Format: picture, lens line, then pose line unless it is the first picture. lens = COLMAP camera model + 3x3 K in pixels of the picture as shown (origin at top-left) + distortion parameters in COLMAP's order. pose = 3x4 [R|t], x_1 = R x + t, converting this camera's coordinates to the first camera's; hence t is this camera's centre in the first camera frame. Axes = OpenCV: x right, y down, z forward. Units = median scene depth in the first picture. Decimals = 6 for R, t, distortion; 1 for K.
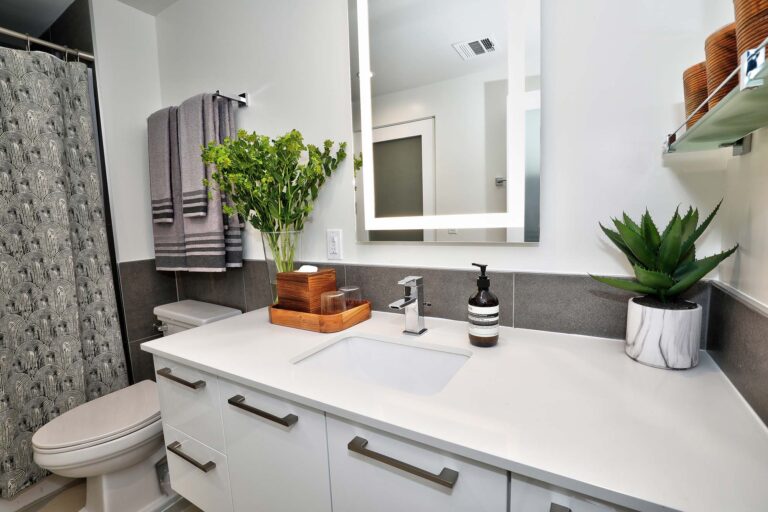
lens RADIAL K [[352.1, 0, 385.3], [0, 352.1, 258.8], [0, 0, 1]] dist [-0.035668, 0.006994]
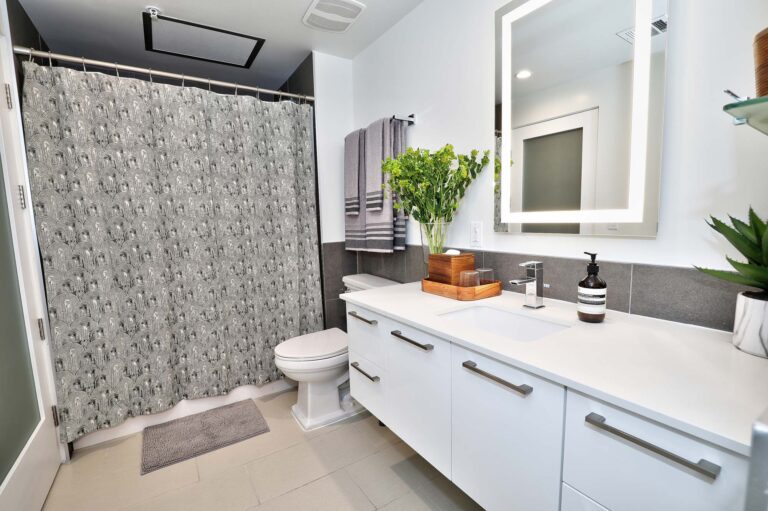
lens RADIAL K [[352.1, 0, 385.3], [0, 352.1, 258.3], [0, 0, 1]] dist [-0.035668, 0.006994]
pose [[0.902168, 0.059916, -0.427203, 0.097717], [-0.052391, 0.998195, 0.029360, 0.023471], [0.428191, -0.004106, 0.903679, -0.240759]]
